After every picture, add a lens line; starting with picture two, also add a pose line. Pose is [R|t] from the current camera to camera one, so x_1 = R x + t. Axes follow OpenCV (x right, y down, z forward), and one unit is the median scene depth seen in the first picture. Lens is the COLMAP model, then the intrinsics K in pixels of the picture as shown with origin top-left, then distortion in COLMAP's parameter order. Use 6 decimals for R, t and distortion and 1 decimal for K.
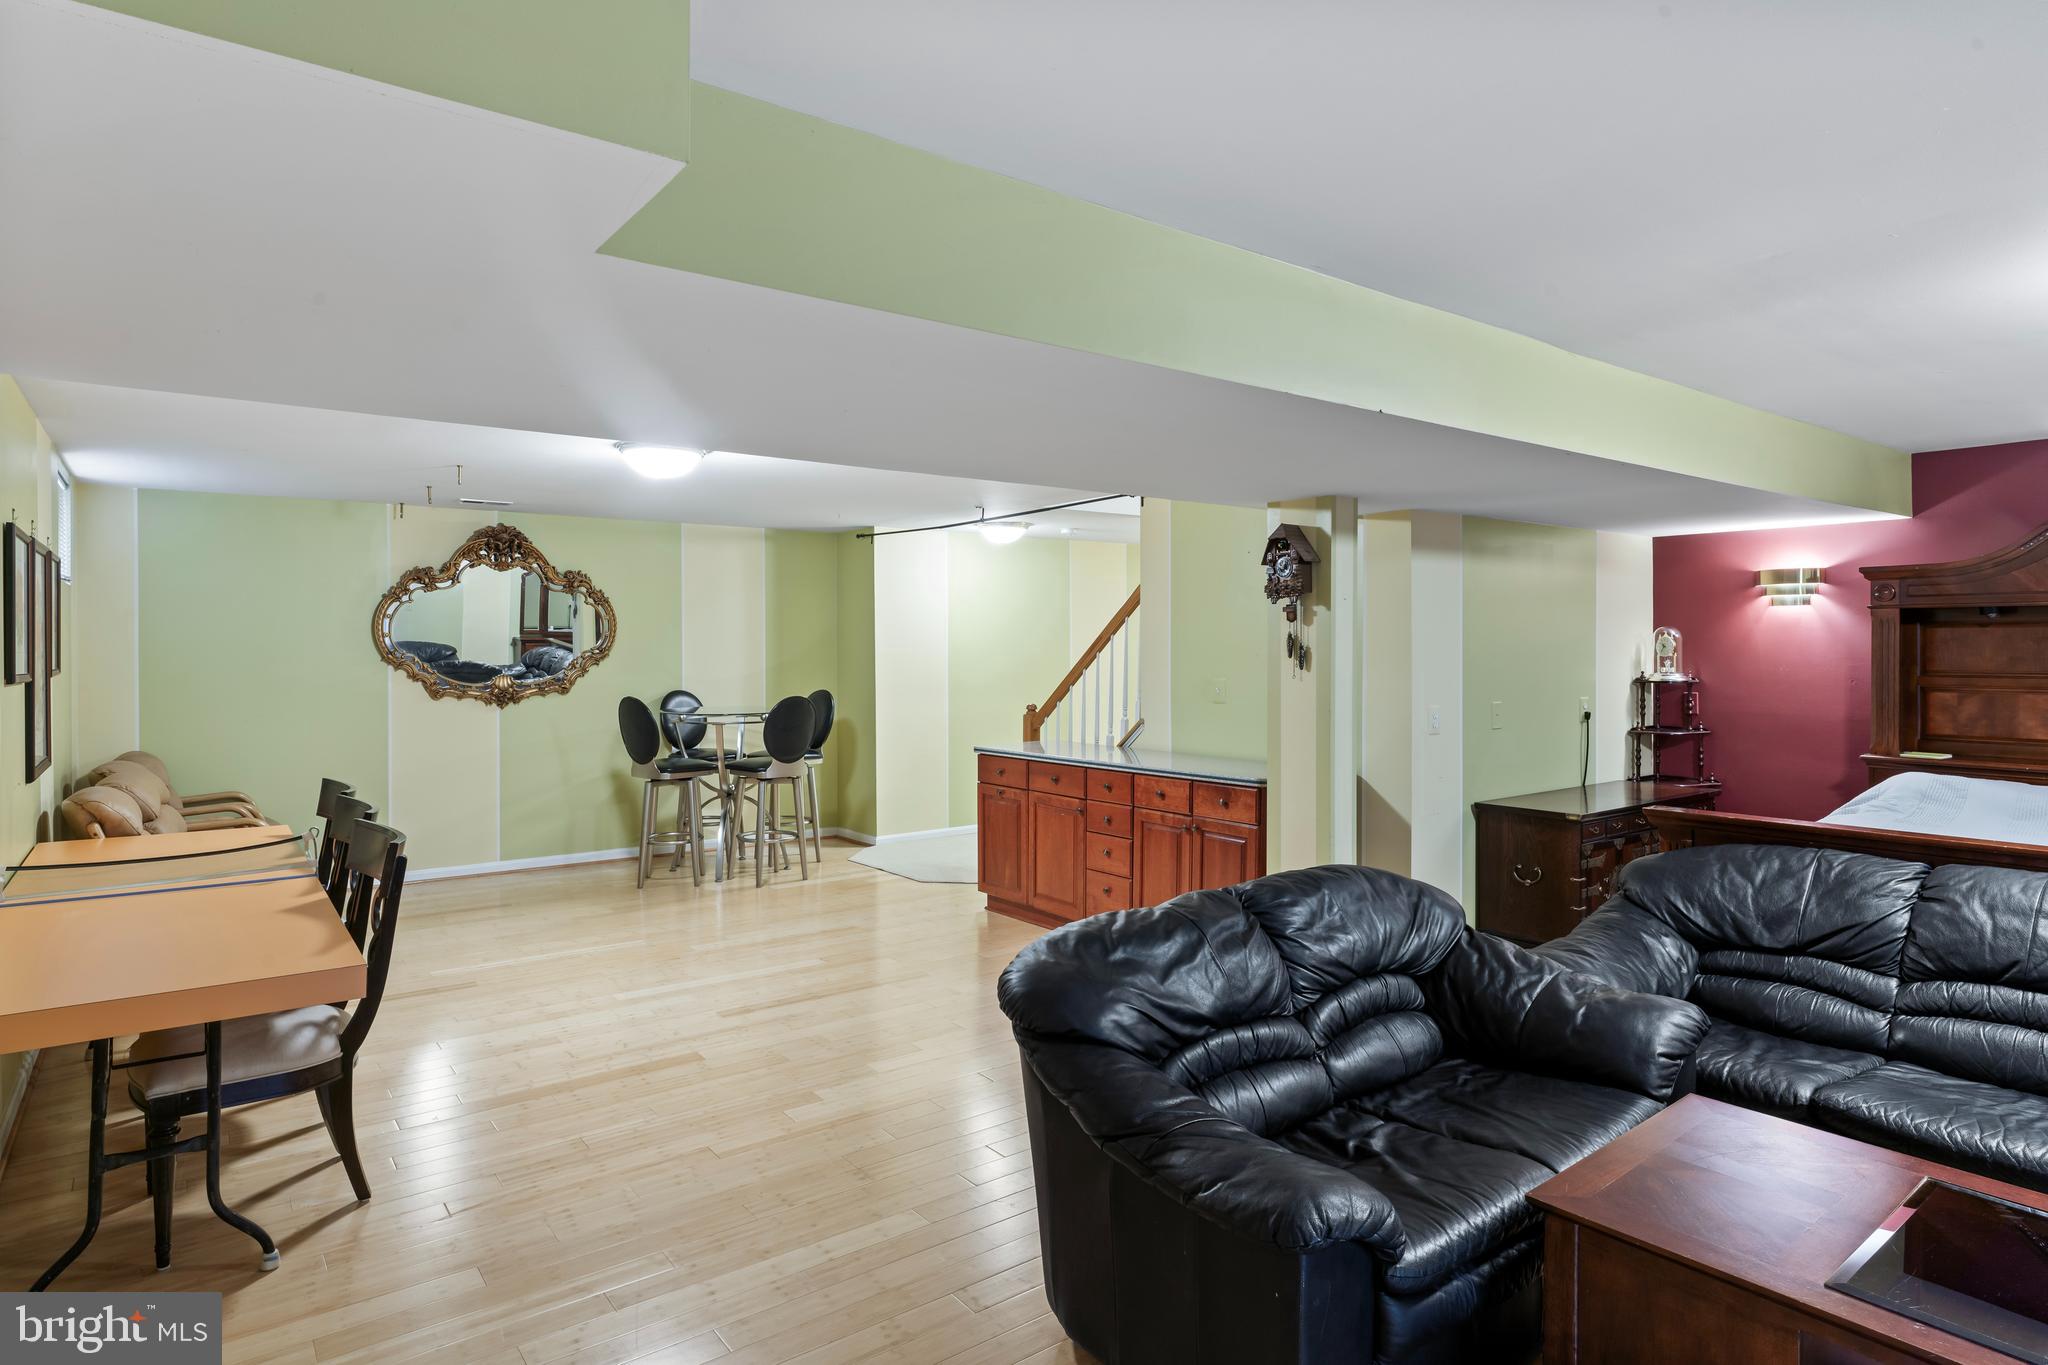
lens RADIAL K [[1149.5, 0, 1021.2], [0, 1149.5, 657.0], [0, 0, 1]] dist [0.004451, 0.000220]
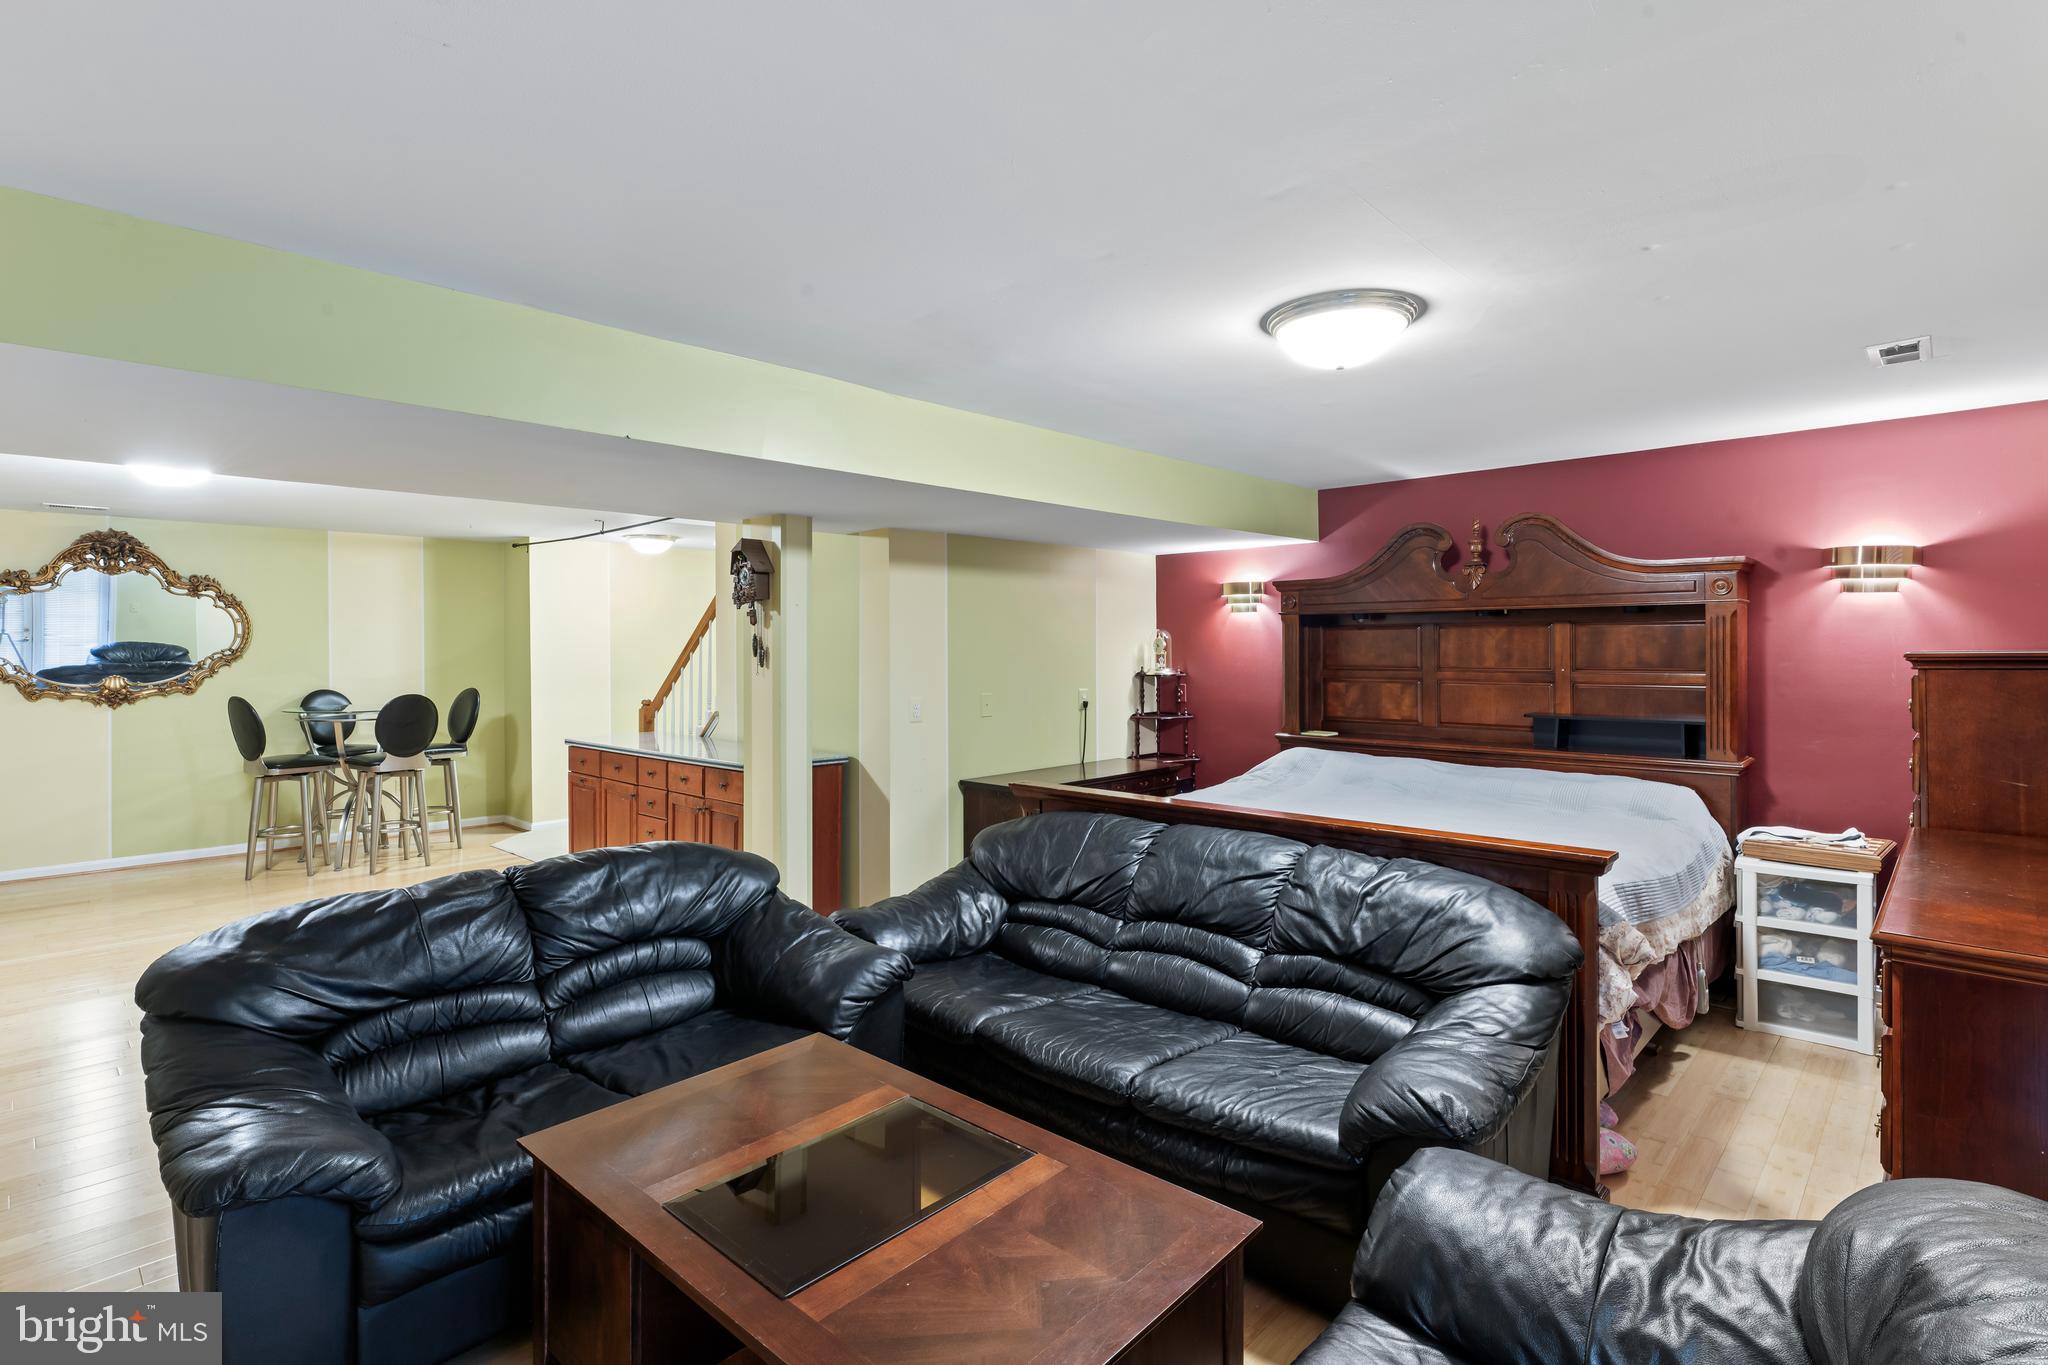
lens RADIAL K [[1002.8, 0, 1022.0], [0, 1002.8, 648.8], [0, 0, 1]] dist [-0.001128, -0.000401]
pose [[0.986825, -0.002743, 0.161766, 0.262366], [0.003883, 0.999970, -0.006734, 0.000476], [-0.161743, 0.007273, 0.986806, -0.012147]]
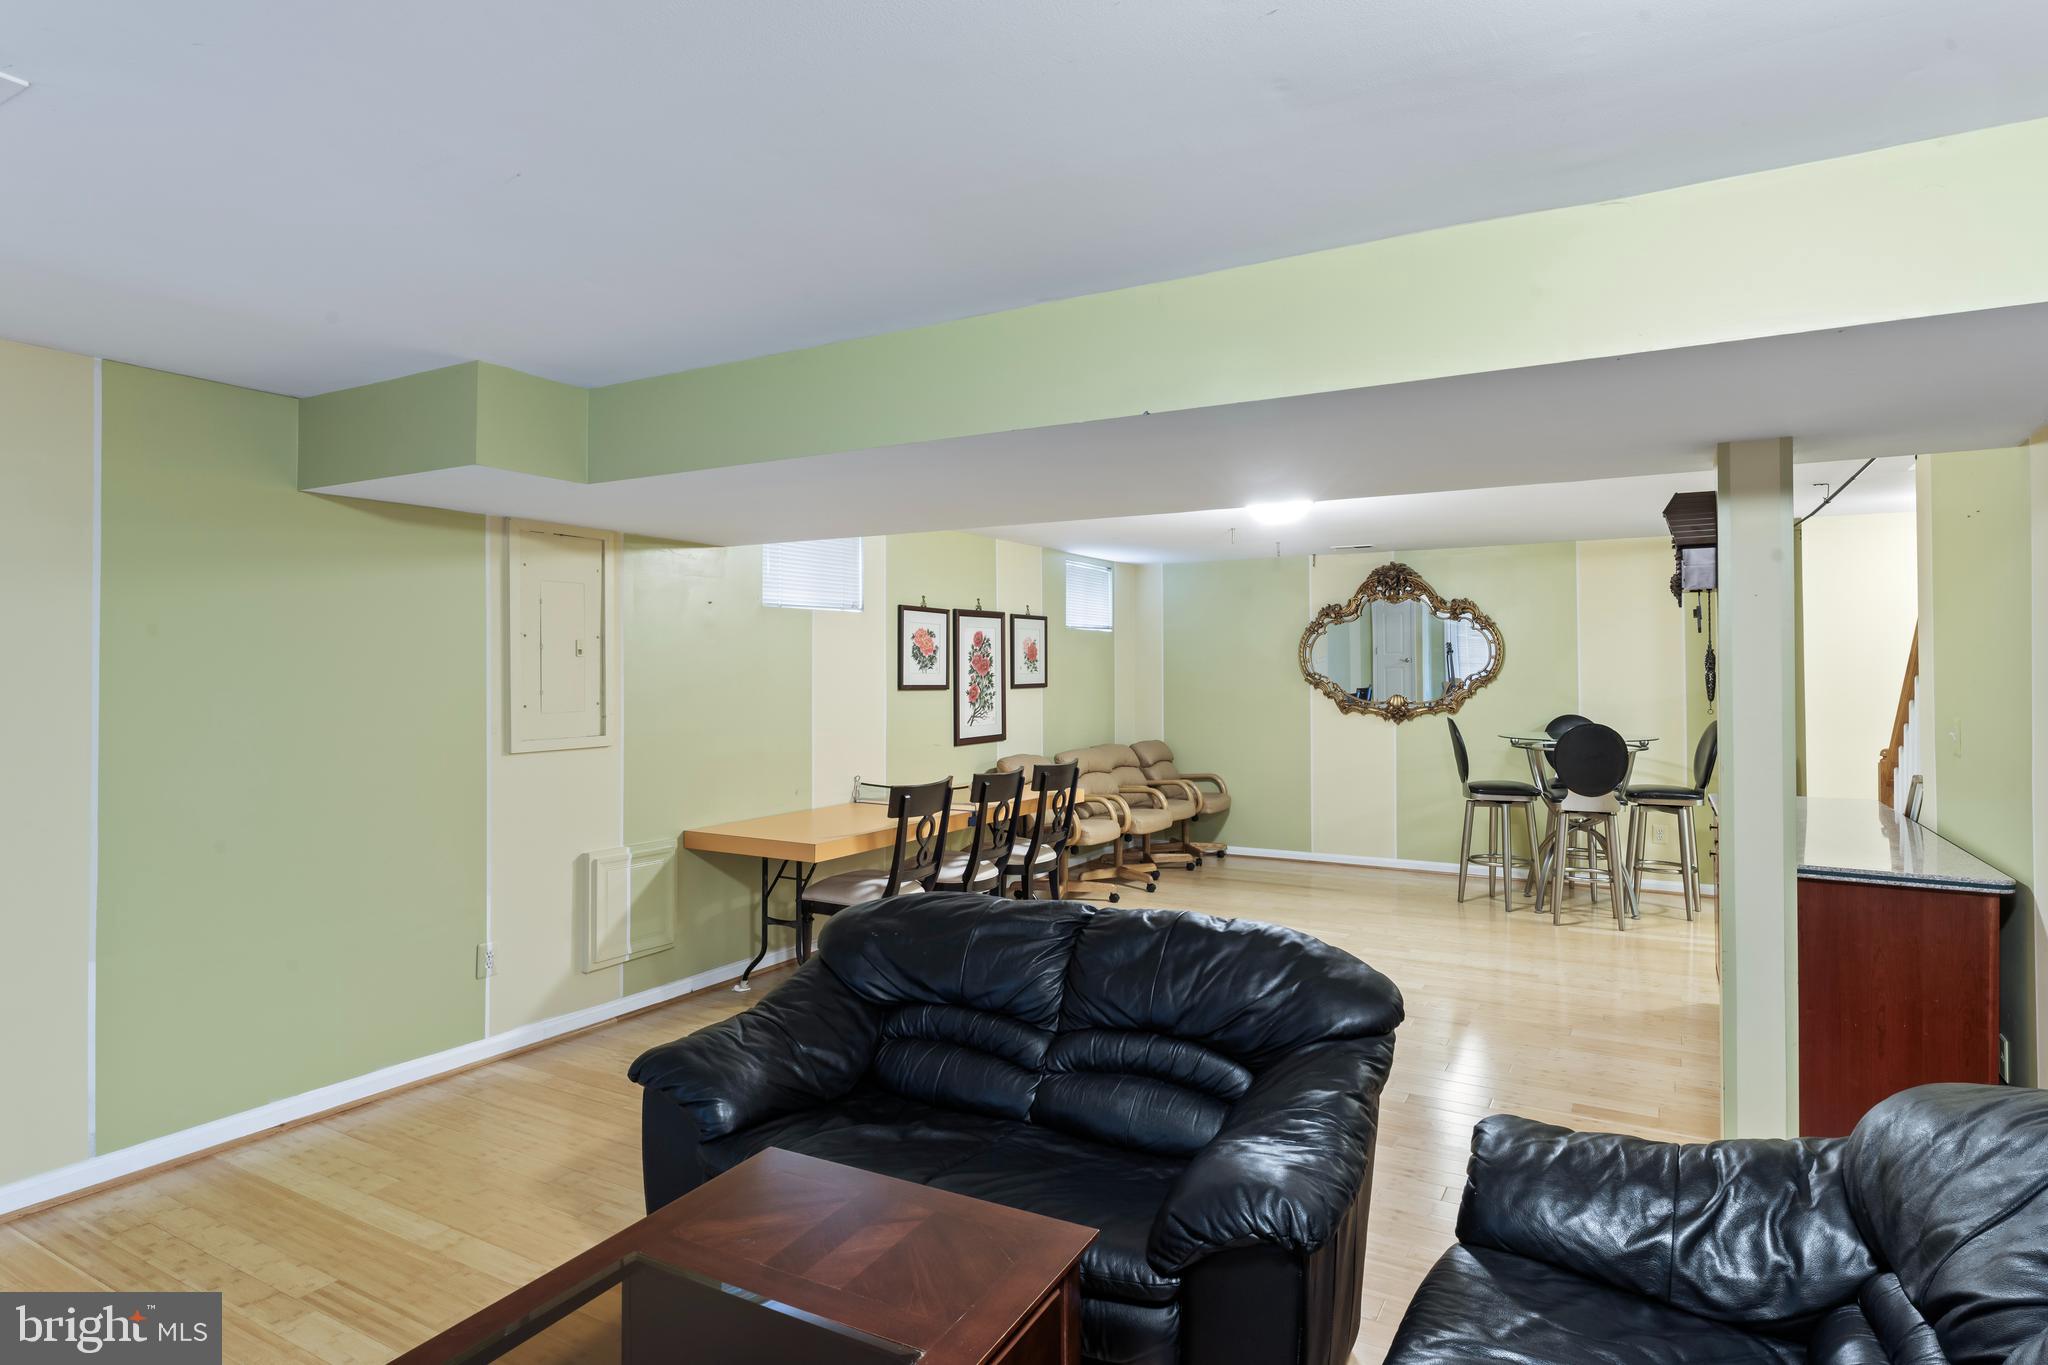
lens RADIAL K [[1109.9, 0, 984.5], [0, 1109.9, 660.5], [0, 0, 1]] dist [-0.033740, -0.000126]
pose [[0.371694, -0.009762, -0.928304, 0.537621], [-0.006532, 0.999892, -0.013130, -0.001441], [0.928332, 0.010944, 0.371590, 0.278201]]
